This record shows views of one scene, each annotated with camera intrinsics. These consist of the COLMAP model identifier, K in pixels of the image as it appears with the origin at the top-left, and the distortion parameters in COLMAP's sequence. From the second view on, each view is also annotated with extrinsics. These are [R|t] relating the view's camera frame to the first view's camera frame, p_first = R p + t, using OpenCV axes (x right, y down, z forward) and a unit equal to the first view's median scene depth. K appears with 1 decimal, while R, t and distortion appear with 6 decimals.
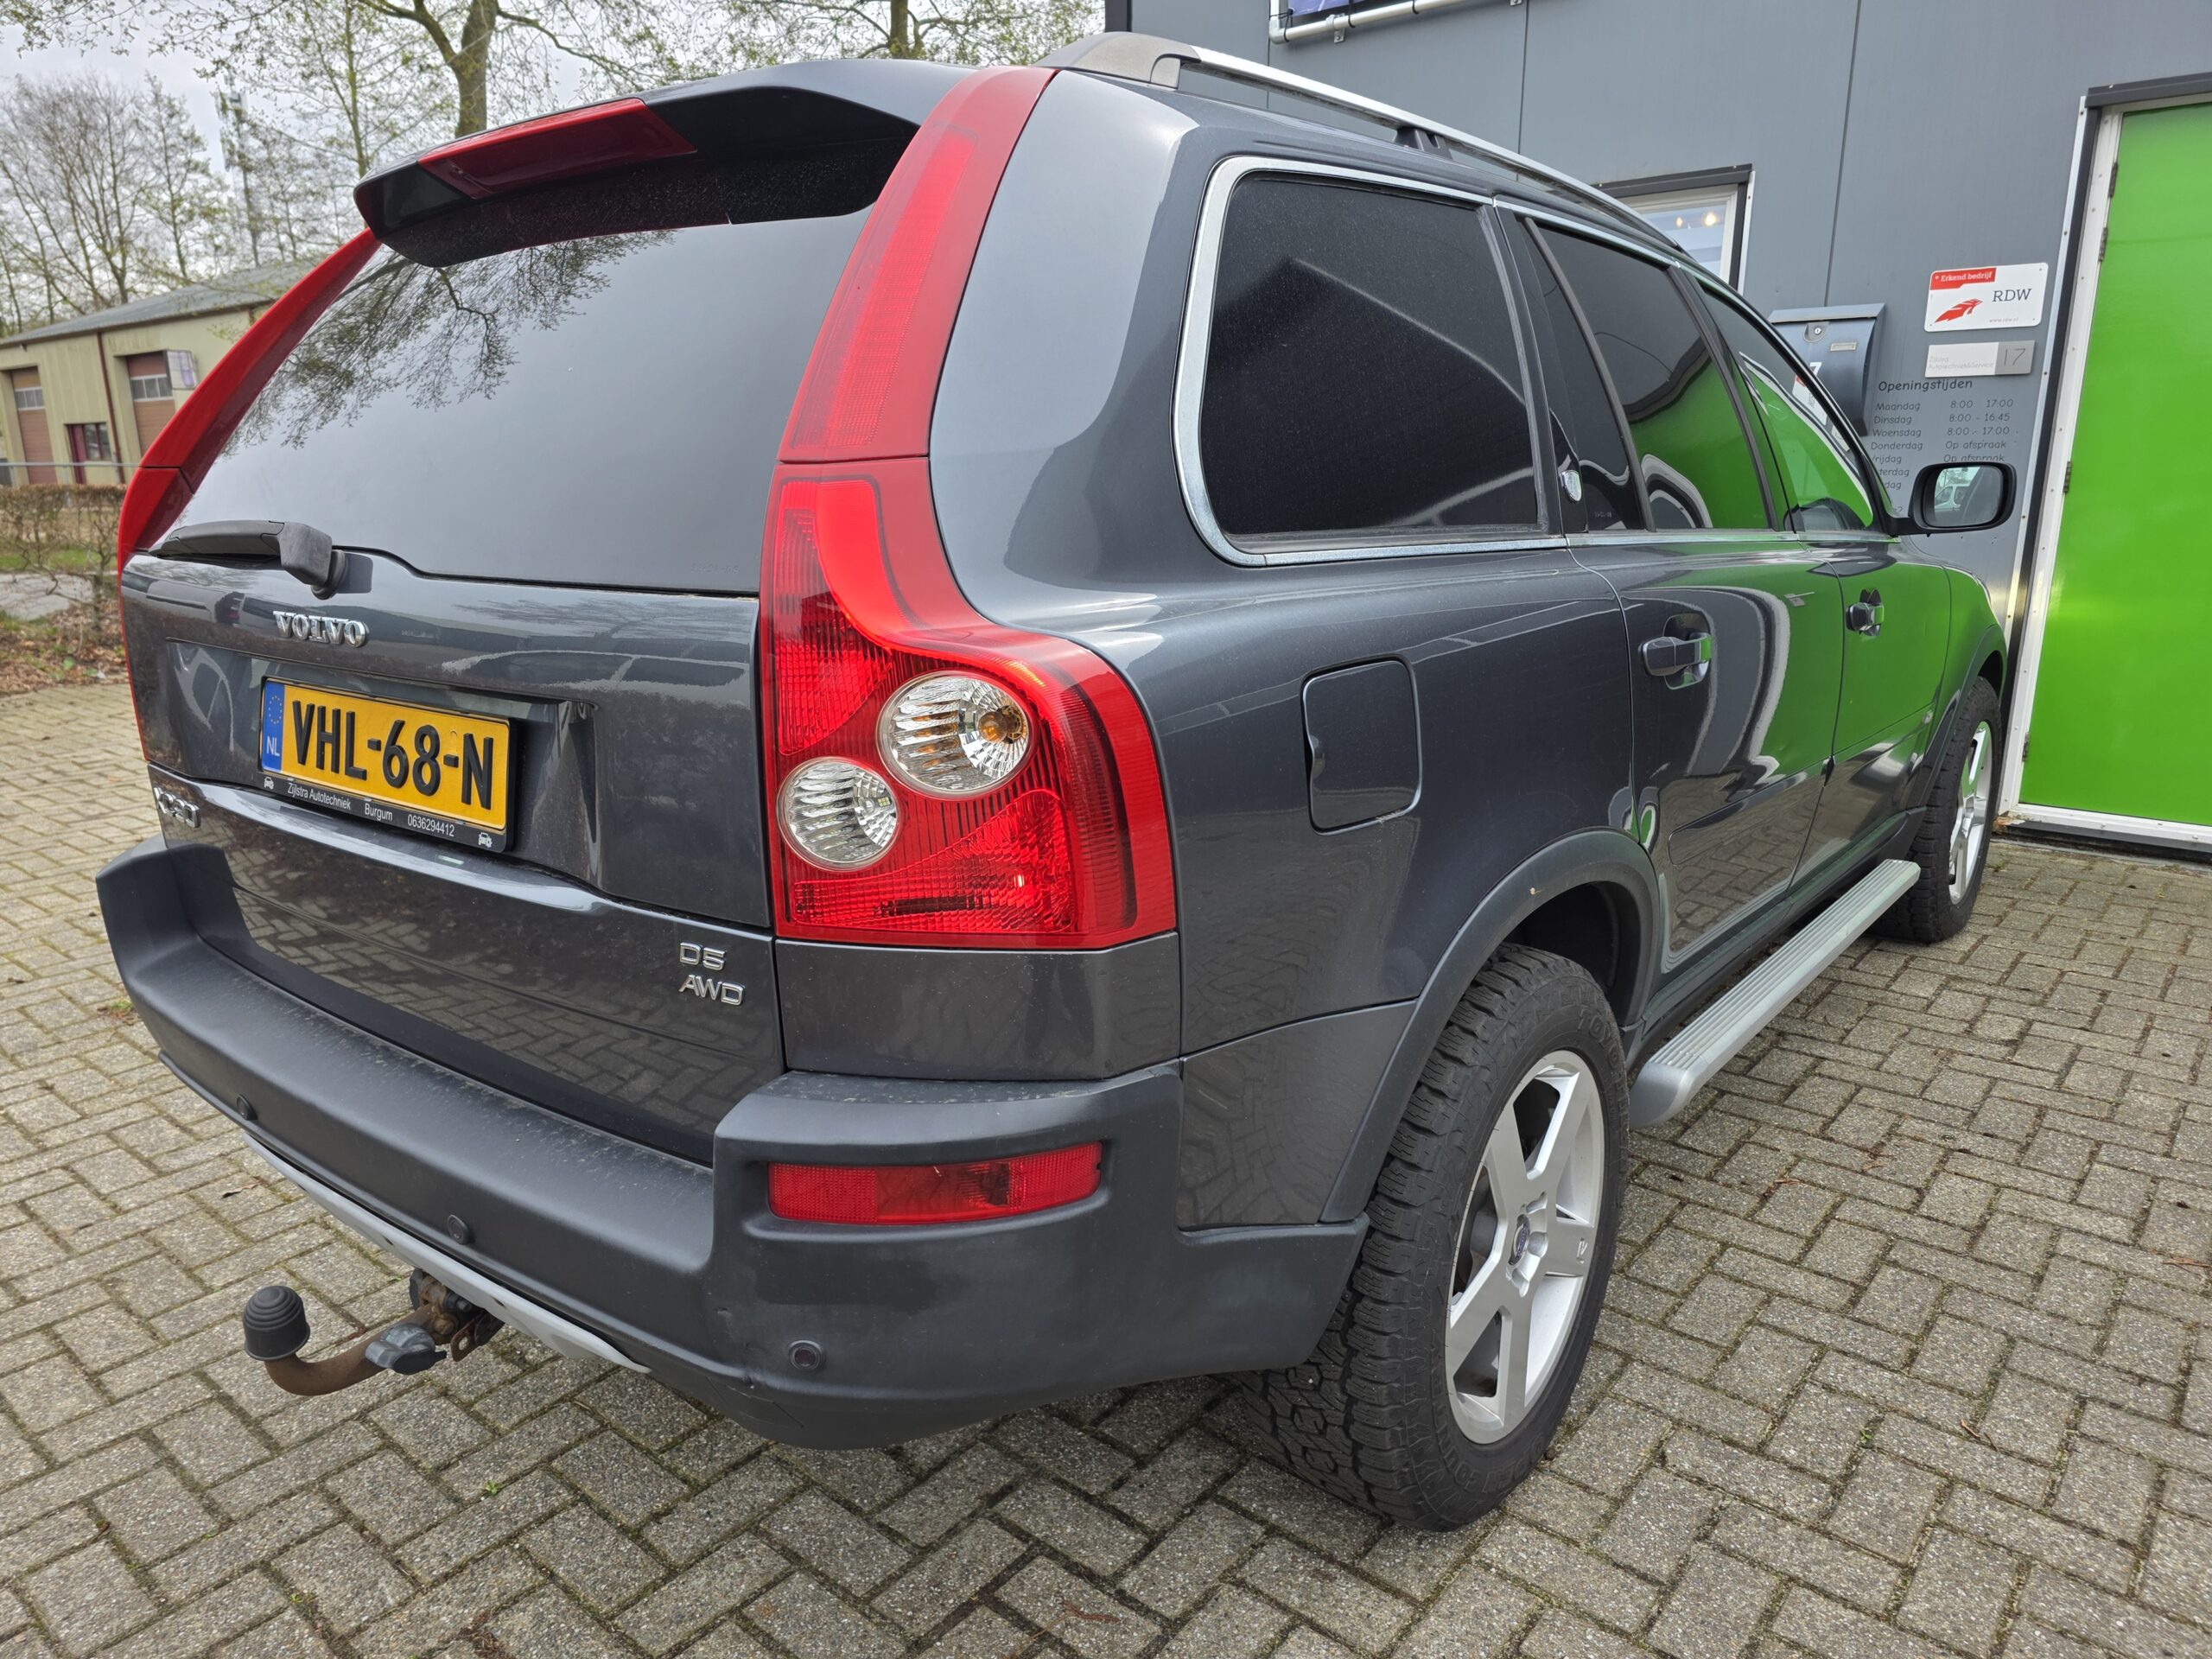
lens RADIAL K [[1494.3, 0, 1105.5], [0, 1494.3, 831.7], [0, 0, 1]] dist [0.045729, -0.034098]
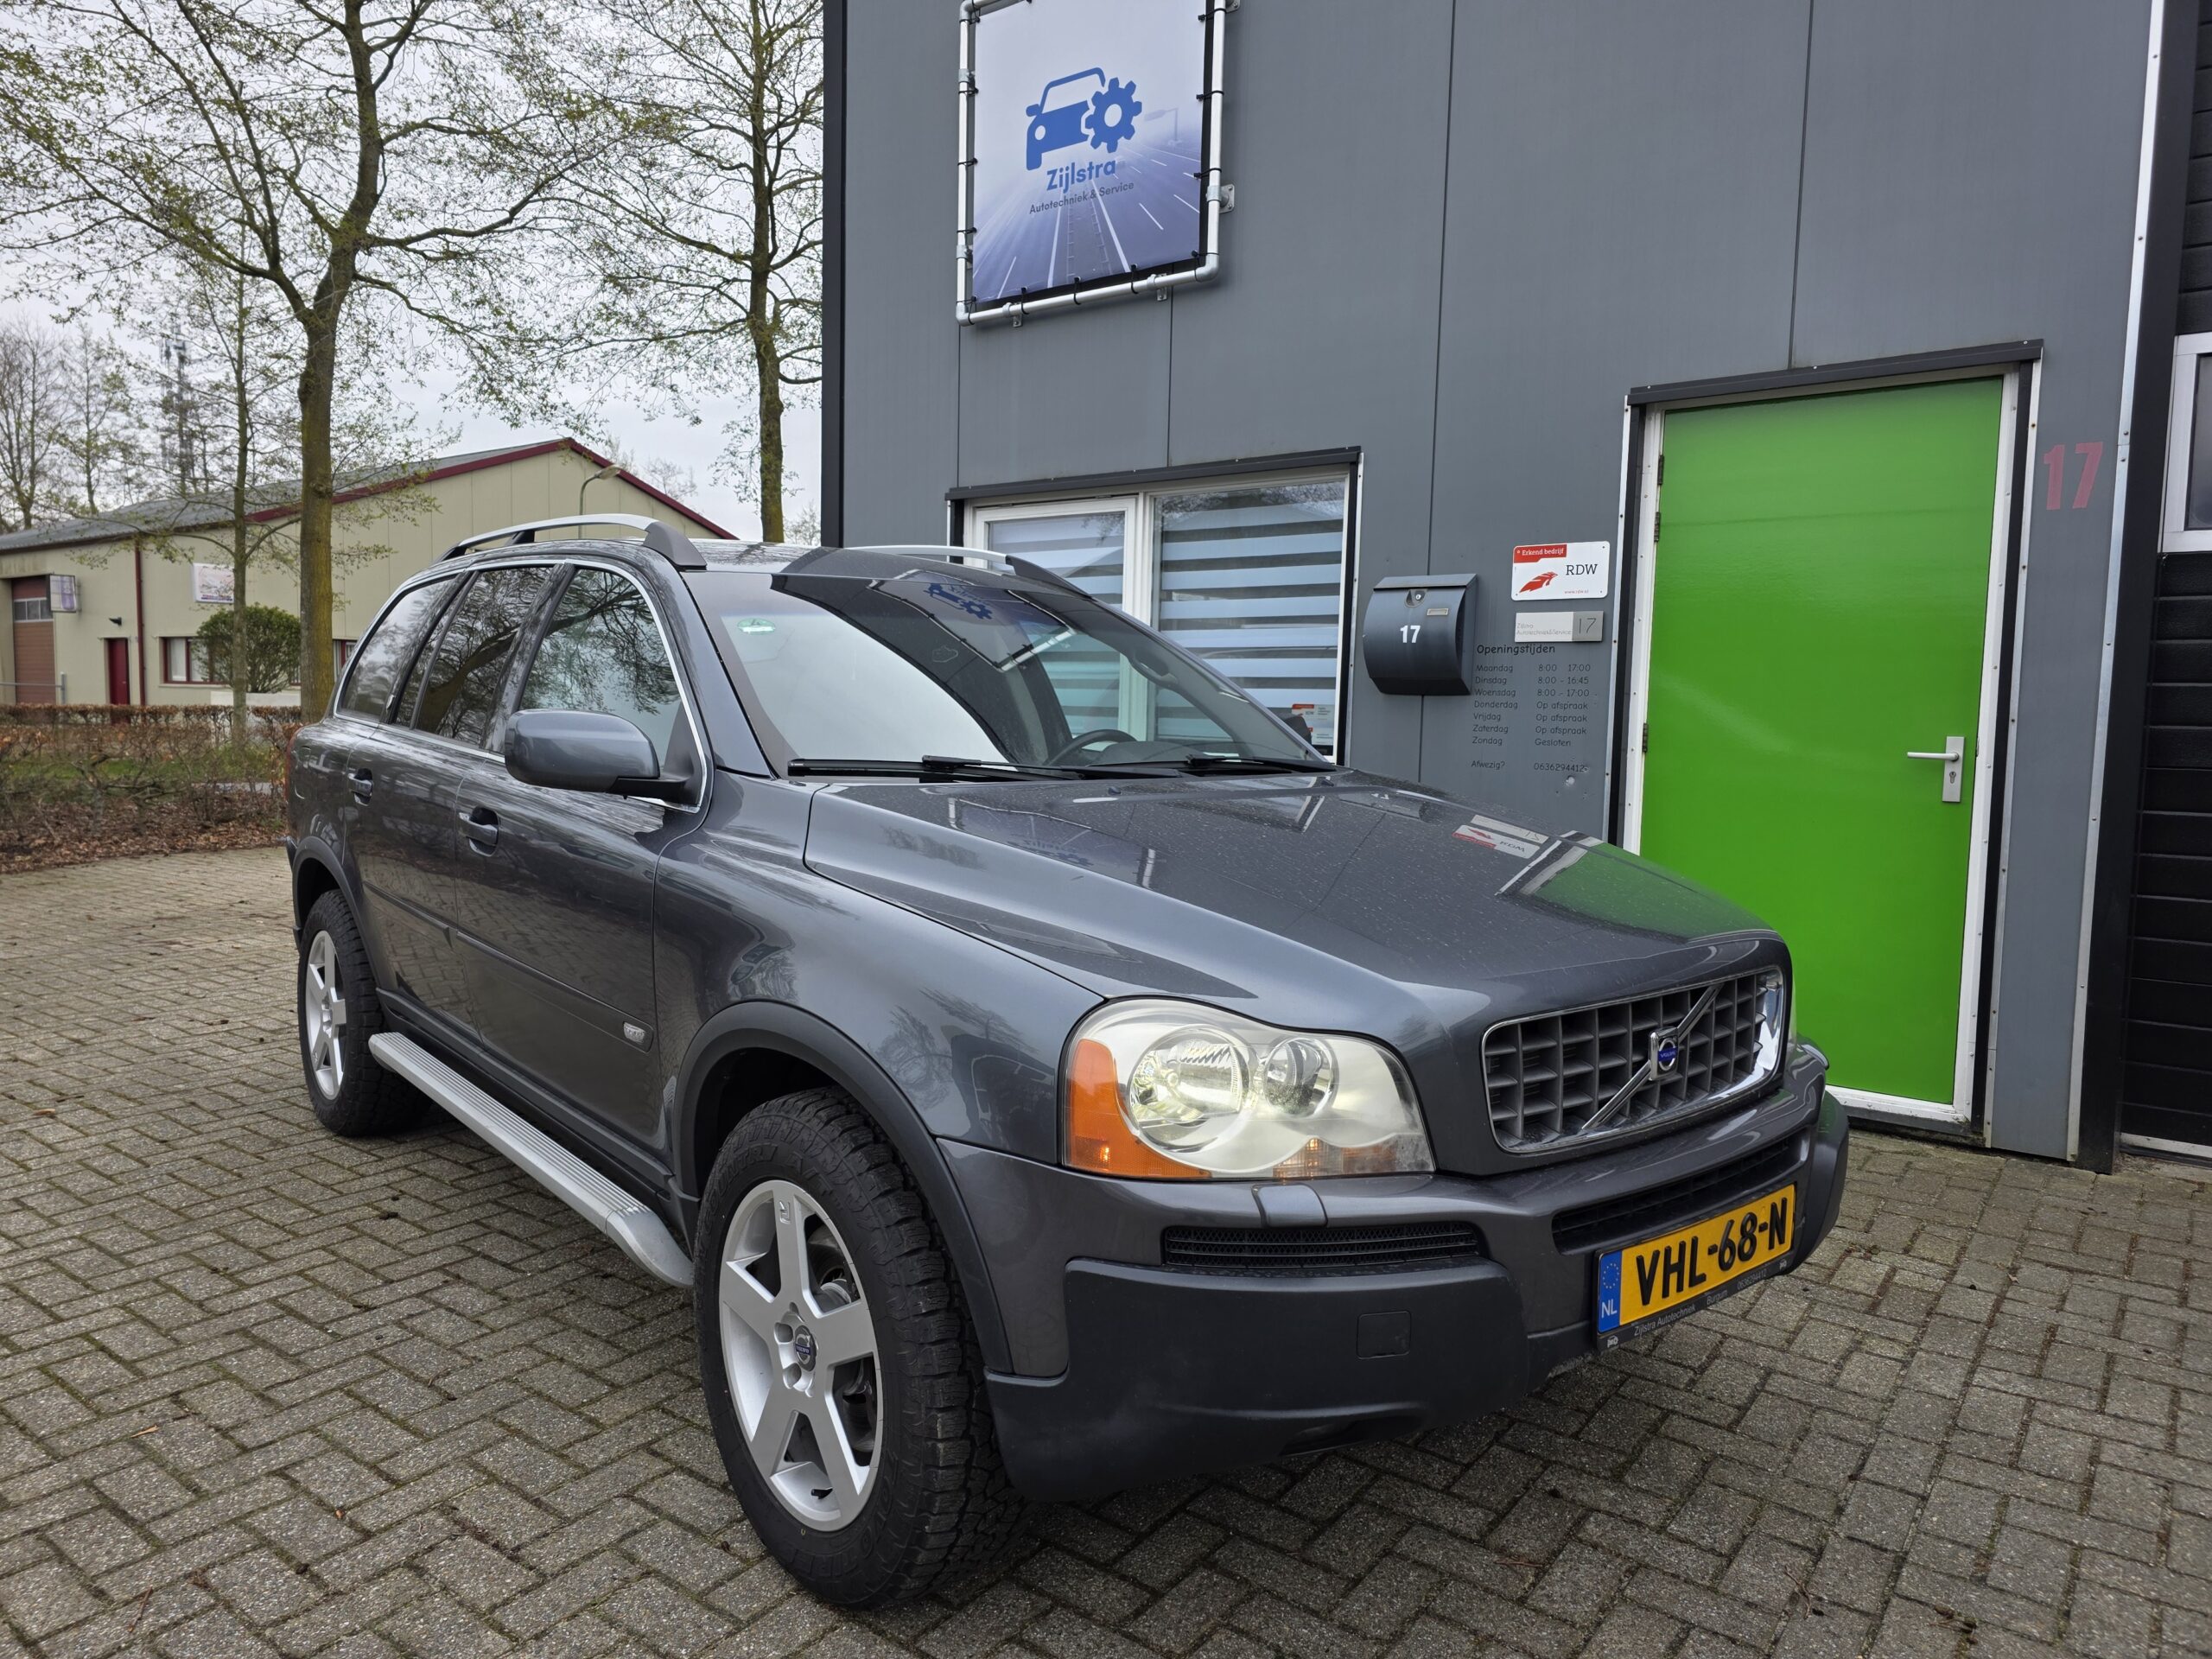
lens RADIAL K [[1480.6, 0, 1082.0], [0, 1480.6, 812.1], [0, 0, 1]] dist [0.061375, -0.050352]
pose [[0.998715, 0.020595, 0.046316, 0.192919], [-0.012533, 0.985698, -0.168054, -0.005534], [-0.049115, 0.167257, 0.984689, 0.013618]]
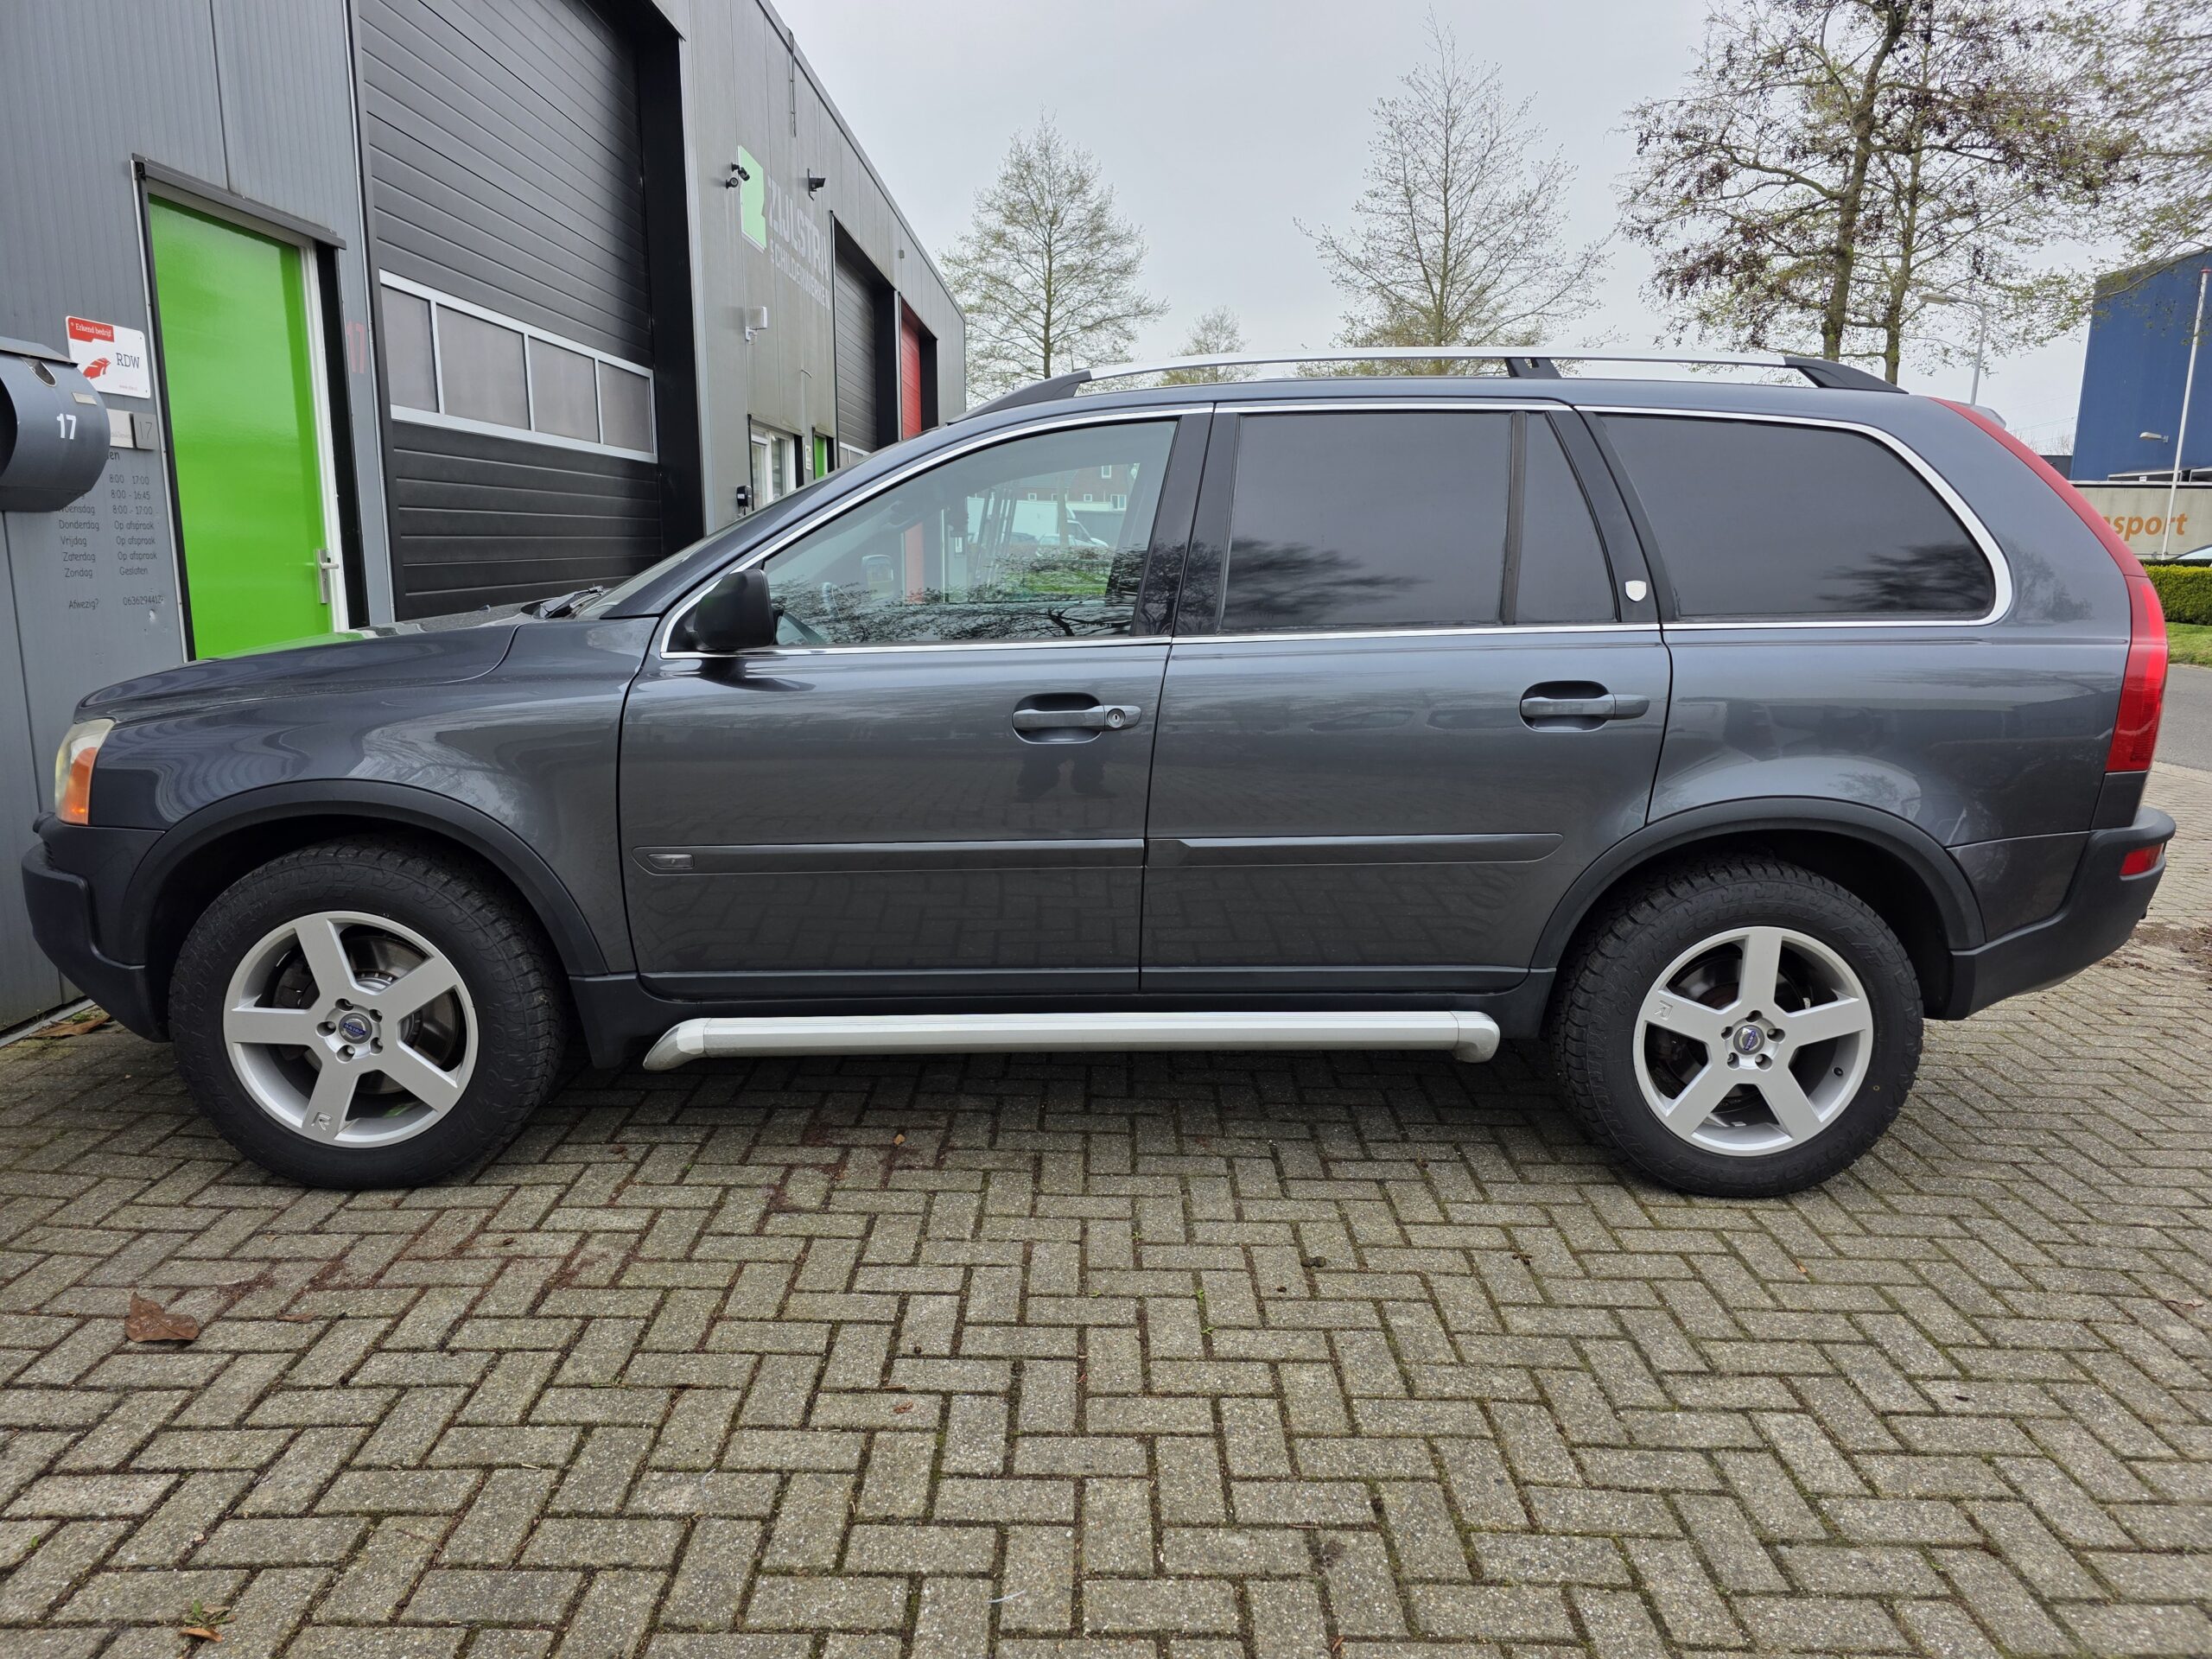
lens RADIAL K [[1484.6, 0, 1108.6], [0, 1484.6, 801.8], [0, 0, 1]] dist [0.059091, -0.043630]
pose [[-0.647760, -0.138005, 0.749240, -0.456975], [0.169665, 0.932626, 0.318468, -0.282908], [-0.742711, 0.333411, -0.580704, 1.117422]]
